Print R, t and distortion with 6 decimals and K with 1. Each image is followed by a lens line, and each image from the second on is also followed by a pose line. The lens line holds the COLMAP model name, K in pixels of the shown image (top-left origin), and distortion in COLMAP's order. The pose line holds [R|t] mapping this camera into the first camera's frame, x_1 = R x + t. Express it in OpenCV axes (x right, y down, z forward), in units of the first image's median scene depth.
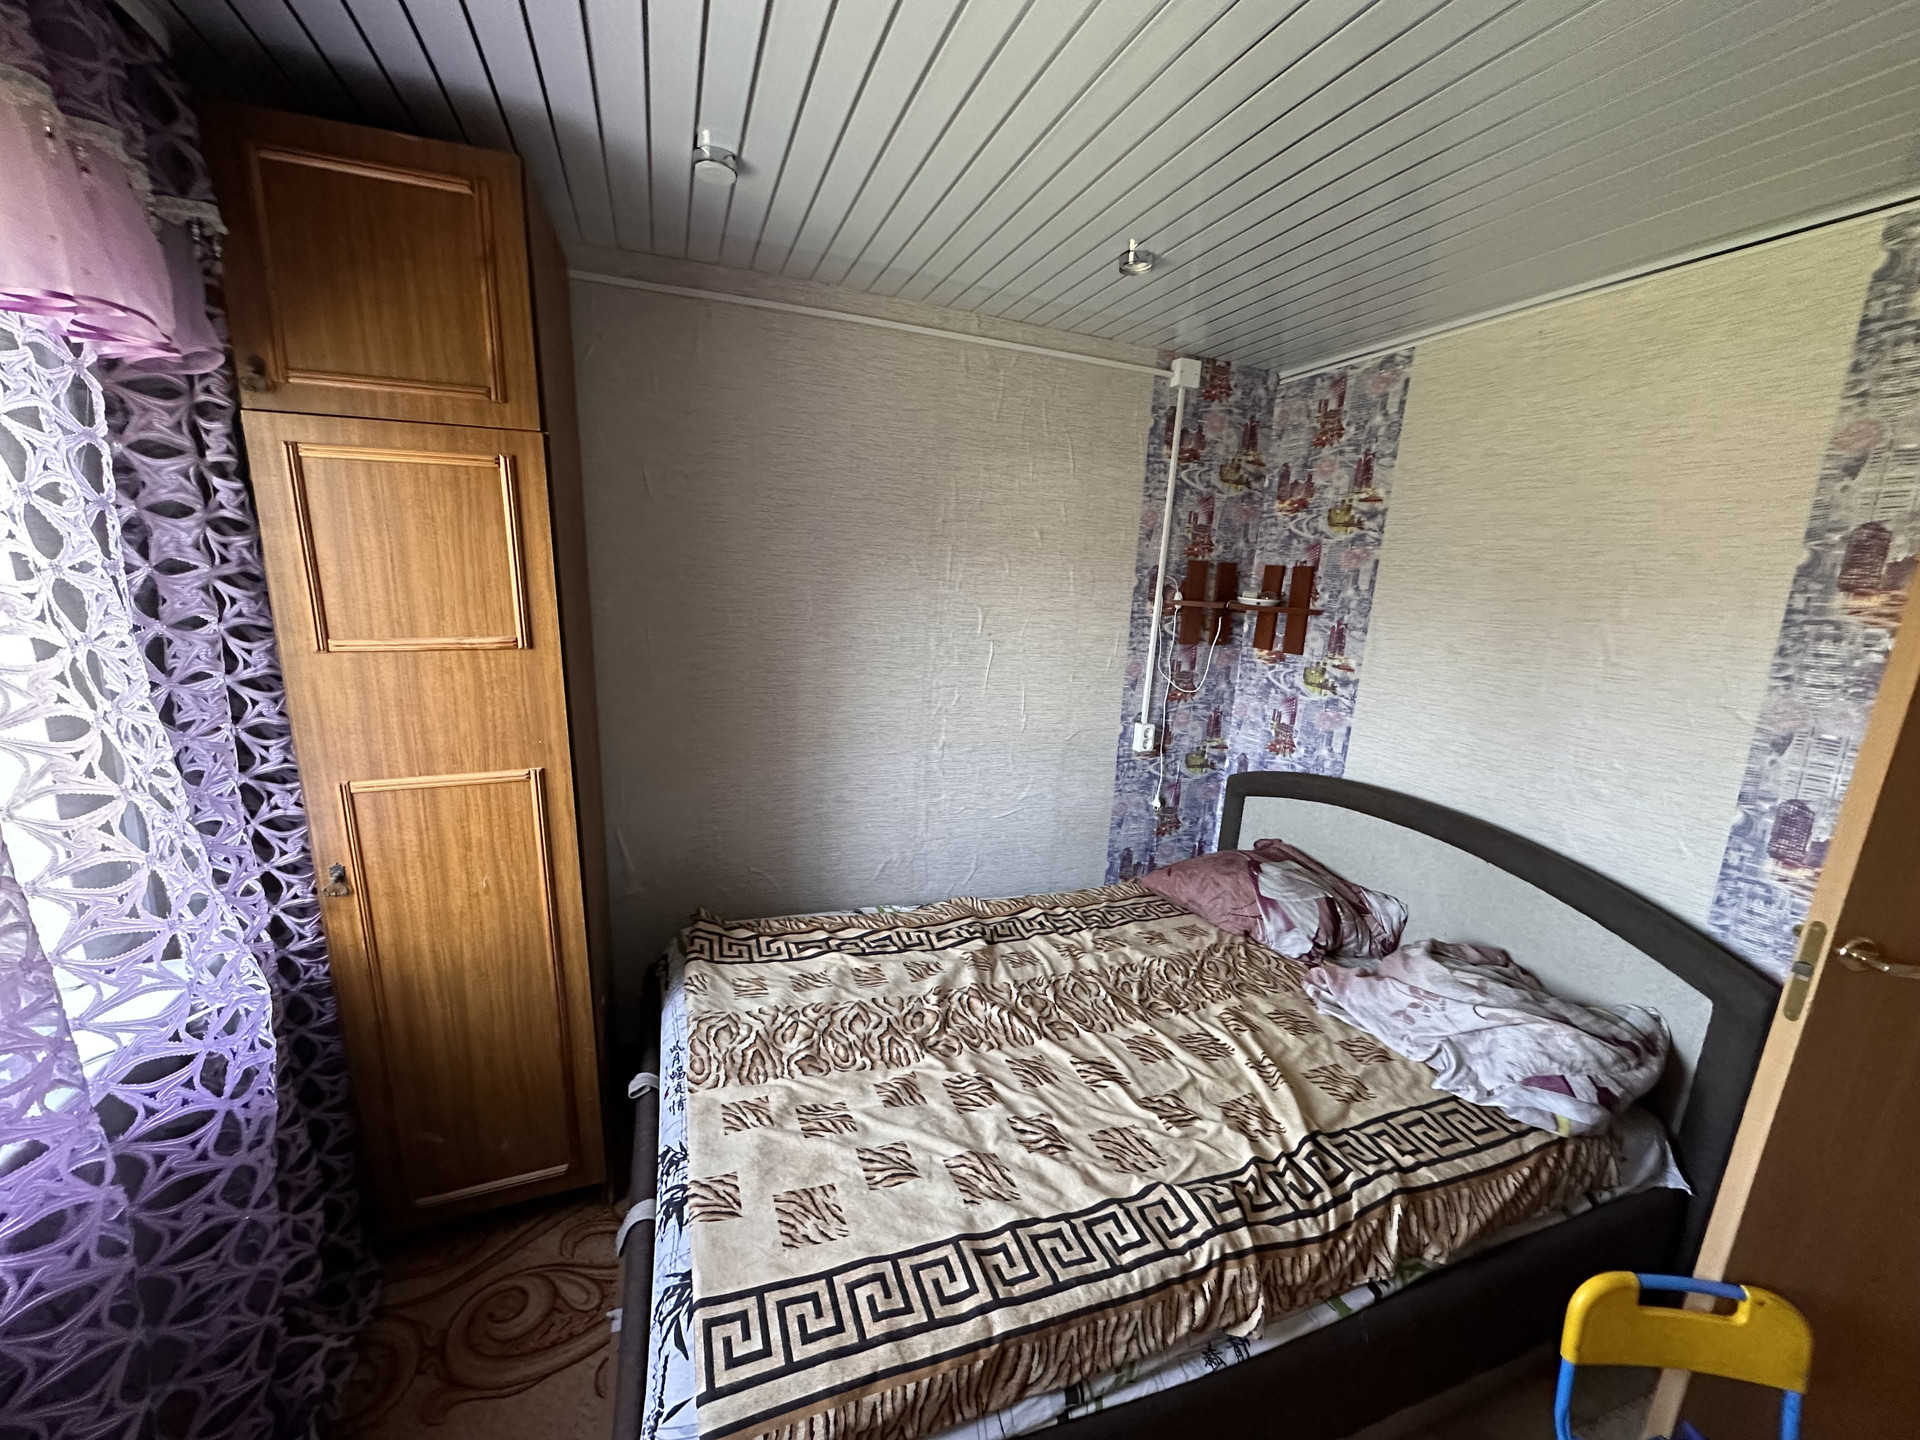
lens RADIAL K [[765.4, 0, 960.0], [0, 765.4, 720.0], [0, 0, 1]] dist [-0.002469, 0.000940]
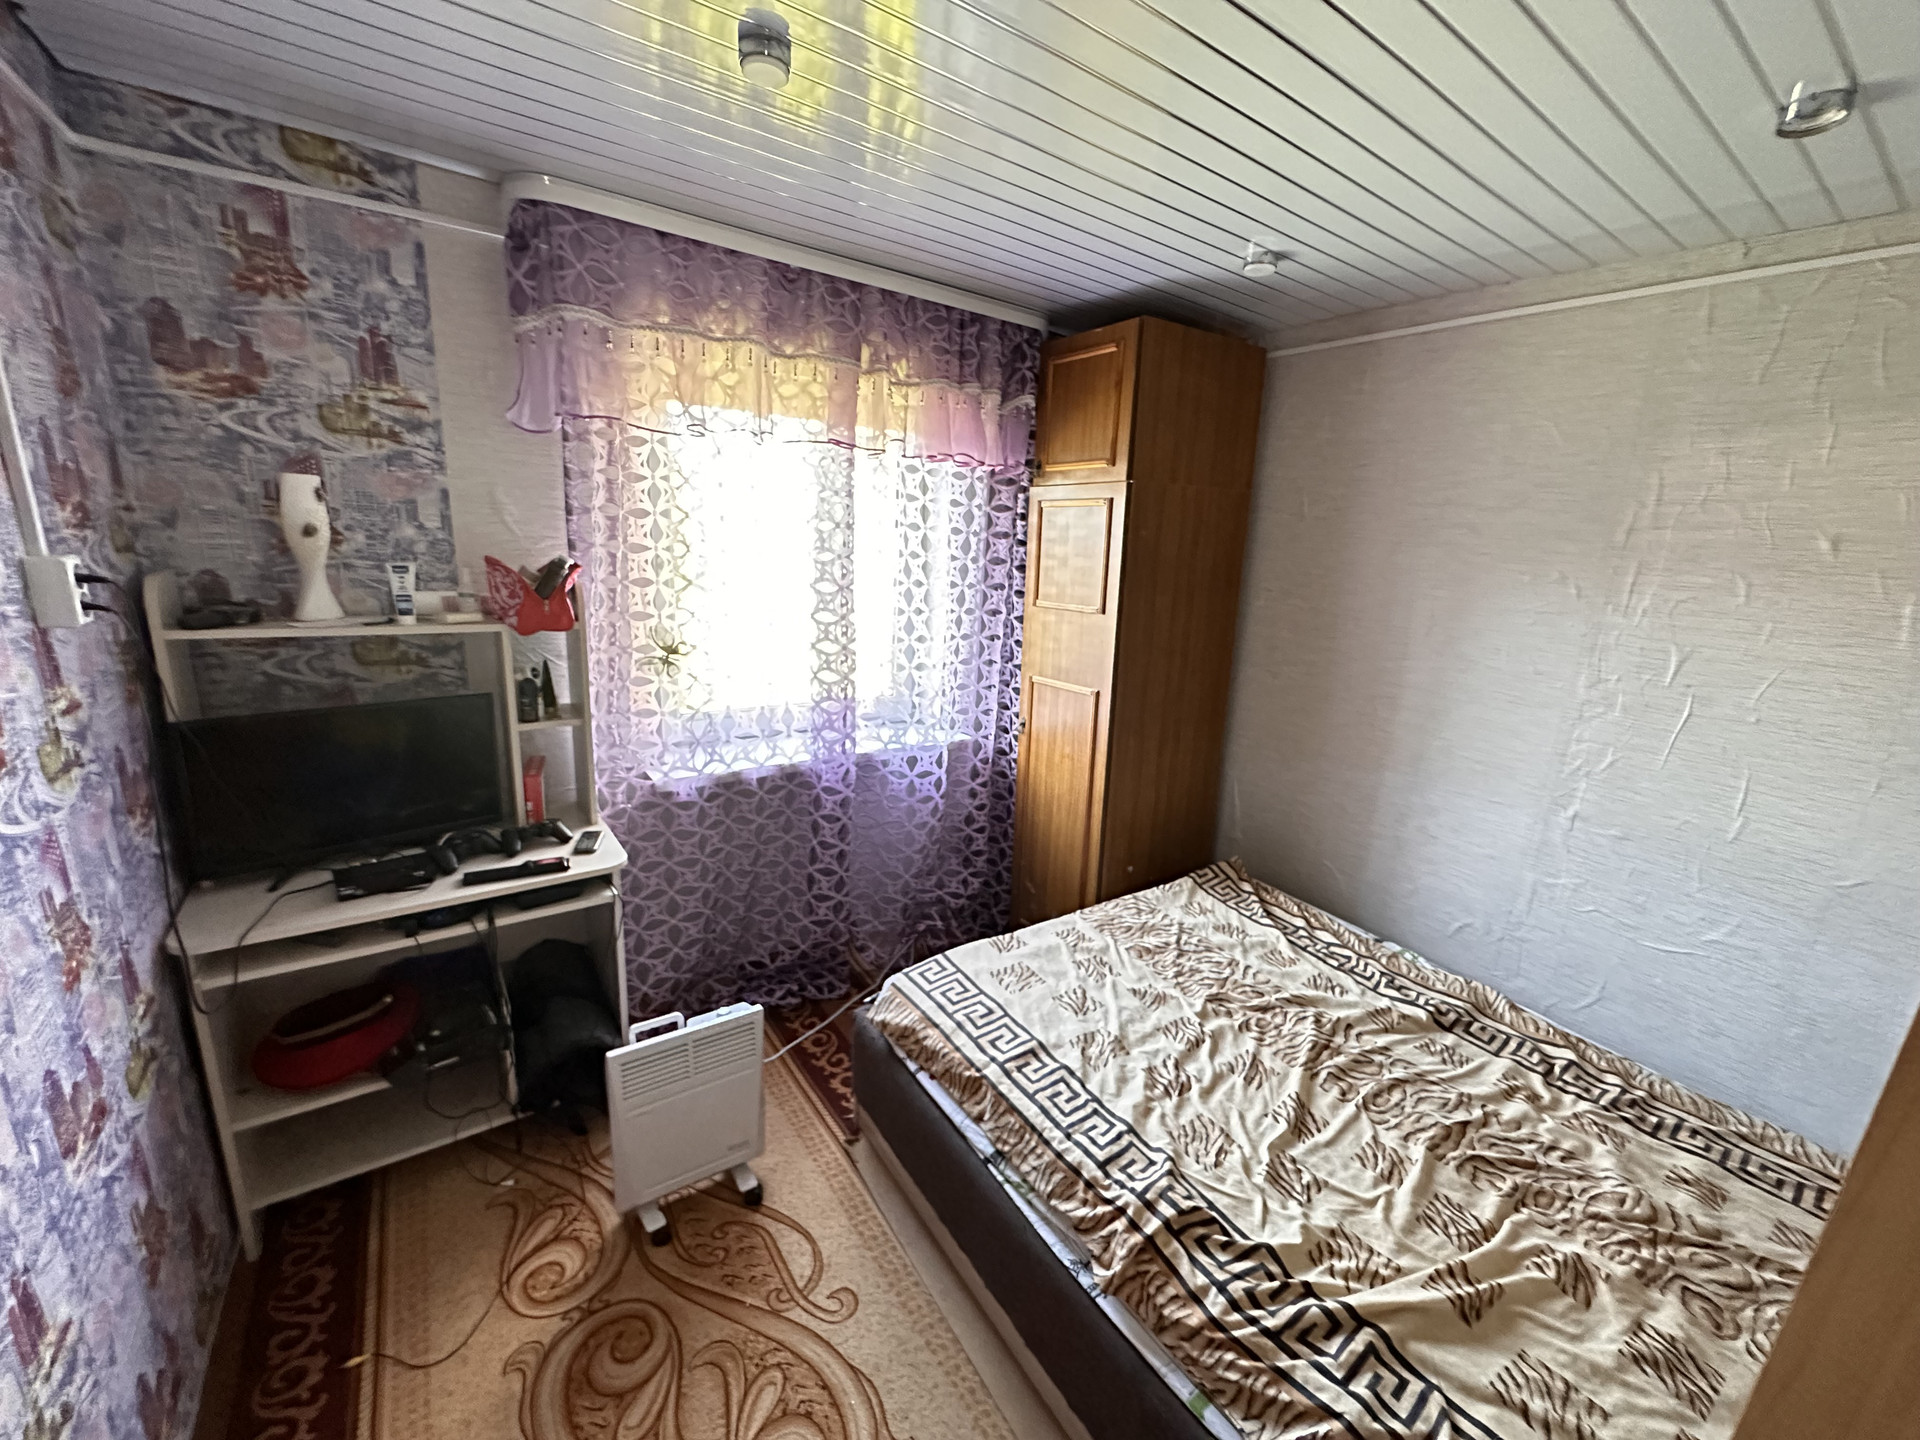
lens RADIAL K [[765.4, 0, 960.0], [0, 765.4, 720.0], [0, 0, 1]] dist [-0.002469, 0.000940]
pose [[0.241655, 0.192518, -0.951073, 0.990943], [-0.243967, 0.960692, 0.132477, -0.020048], [0.939193, 0.200017, 0.279124, 0.314986]]
